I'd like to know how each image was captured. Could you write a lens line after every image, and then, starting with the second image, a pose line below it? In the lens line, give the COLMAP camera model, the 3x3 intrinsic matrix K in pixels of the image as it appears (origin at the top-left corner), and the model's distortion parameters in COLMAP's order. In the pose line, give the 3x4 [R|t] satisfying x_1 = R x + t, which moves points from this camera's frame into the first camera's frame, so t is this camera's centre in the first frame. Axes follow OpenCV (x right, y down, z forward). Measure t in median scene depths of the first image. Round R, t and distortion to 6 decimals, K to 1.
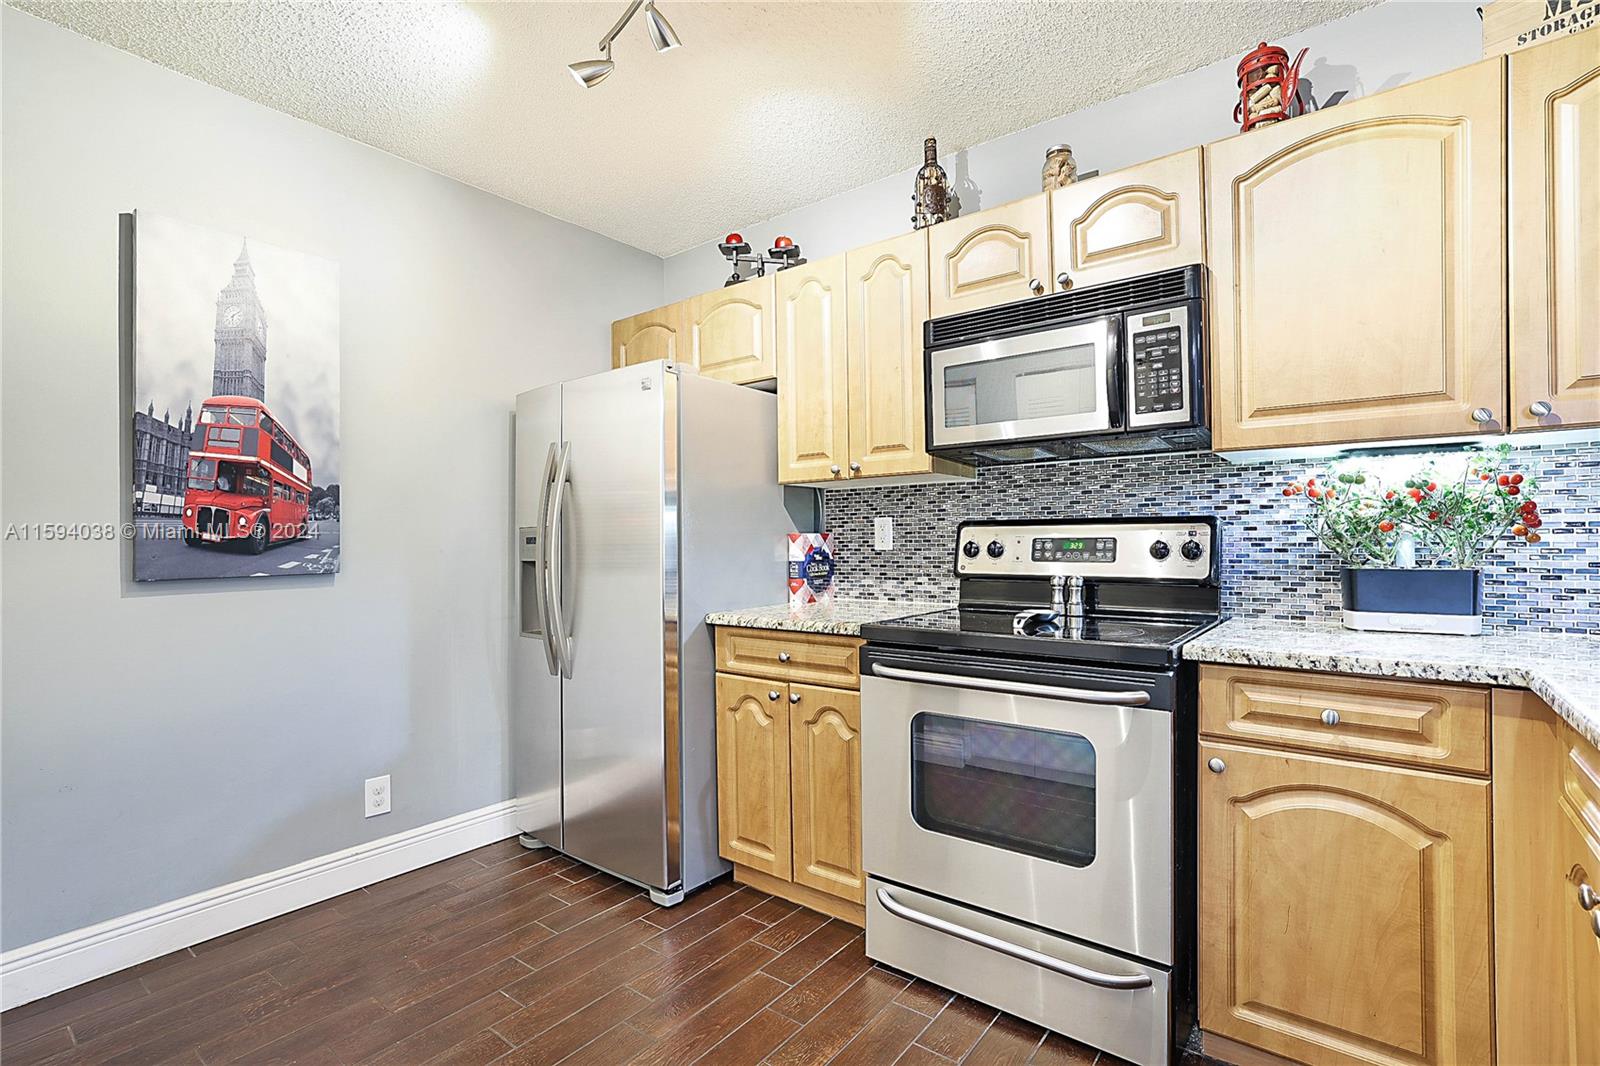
lens RADIAL K [[755.3, 0, 800.2], [0, 755.3, 538.4], [0, 0, 1]] dist [-0.041745, 0.026090]
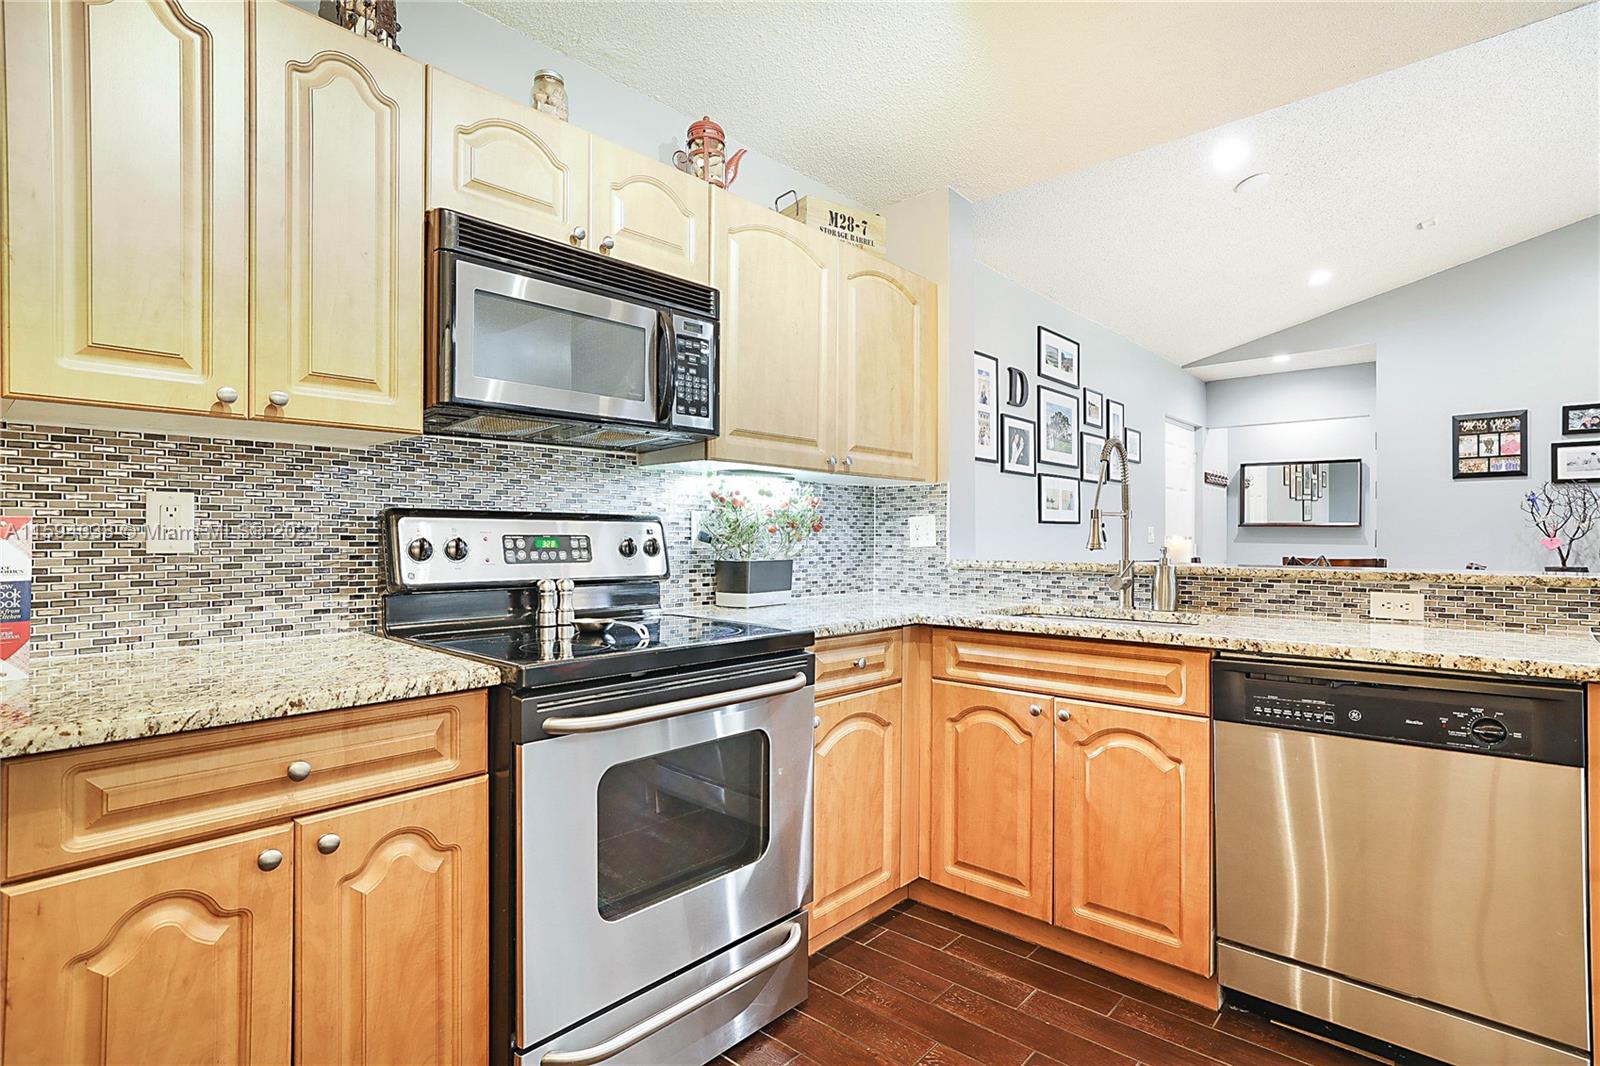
lens RADIAL K [[795.1, 0, 803.5], [0, 795.1, 538.9], [0, 0, 1]] dist [-0.033541, 0.025479]
pose [[0.070858, 0.007342, 0.997459, -0.520333], [-0.005583, 0.999960, -0.006963, 0.008687], [-0.997471, -0.005076, 0.070896, 0.645685]]
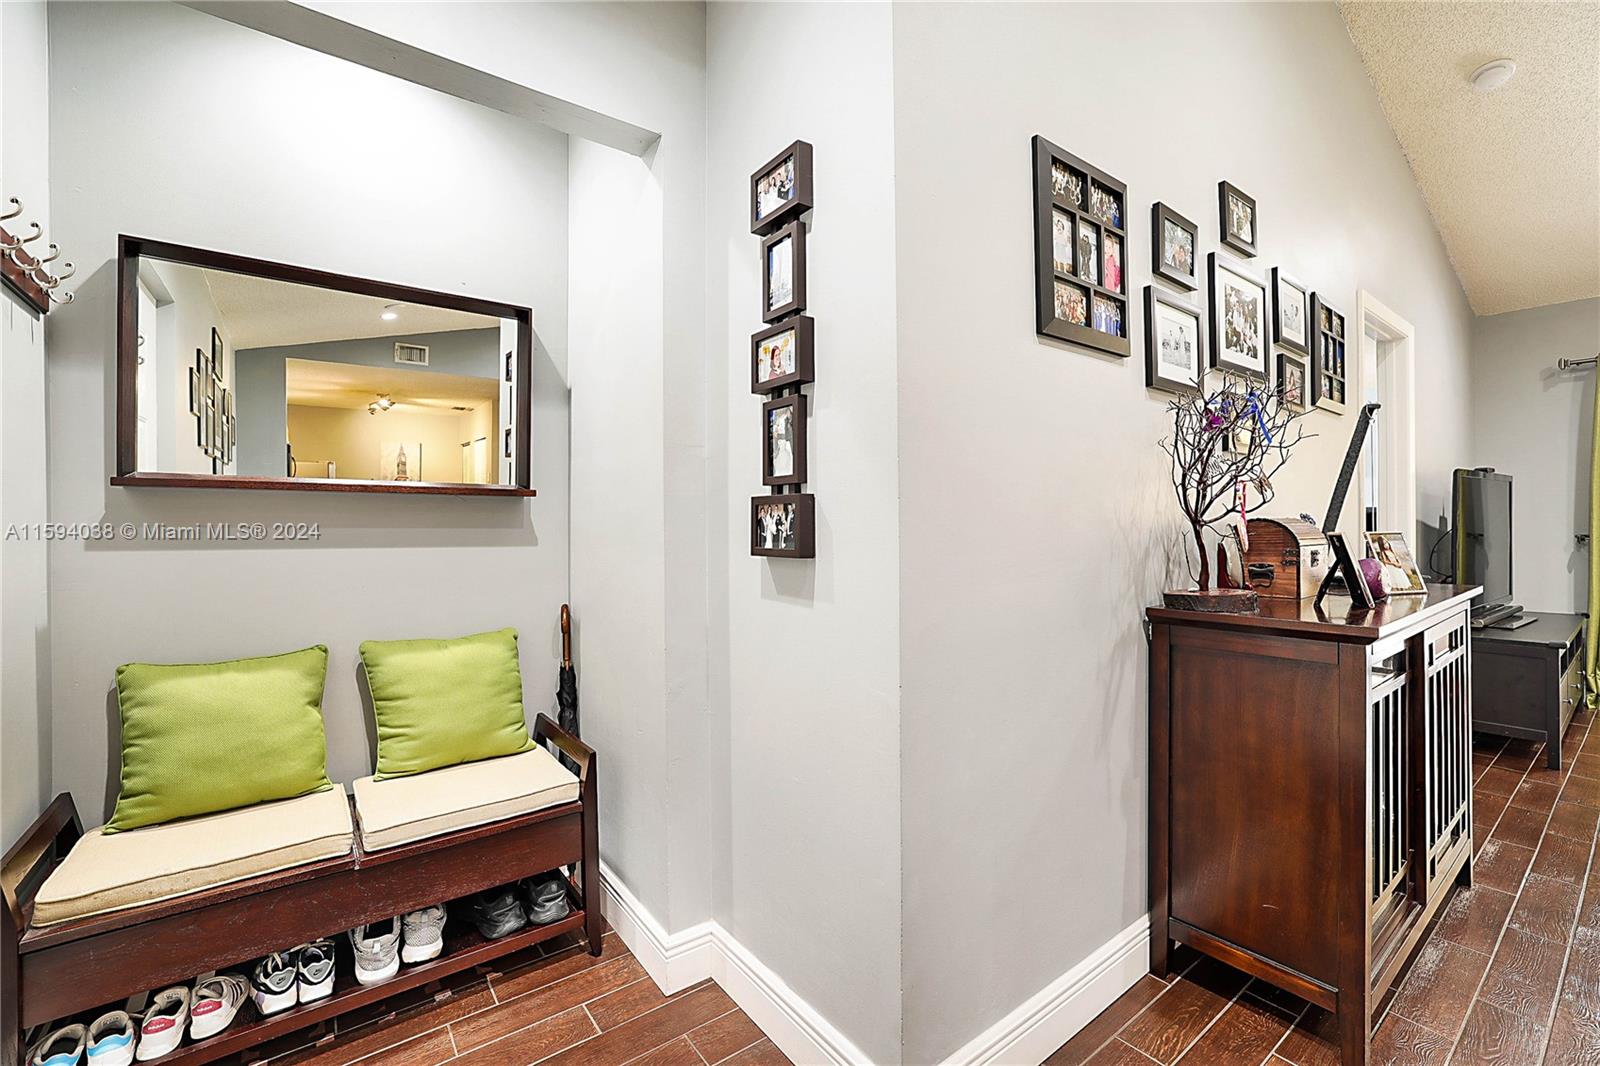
lens RADIAL K [[687.5, 0, 793.1], [0, 687.5, 526.5], [0, 0, 1]] dist [-0.045715, 0.017279]
pose [[-0.966851, 0.015764, 0.254855, 2.071842], [0.014152, 0.999867, -0.008156, -0.014358], [-0.254949, -0.004279, -0.966945, -0.458149]]
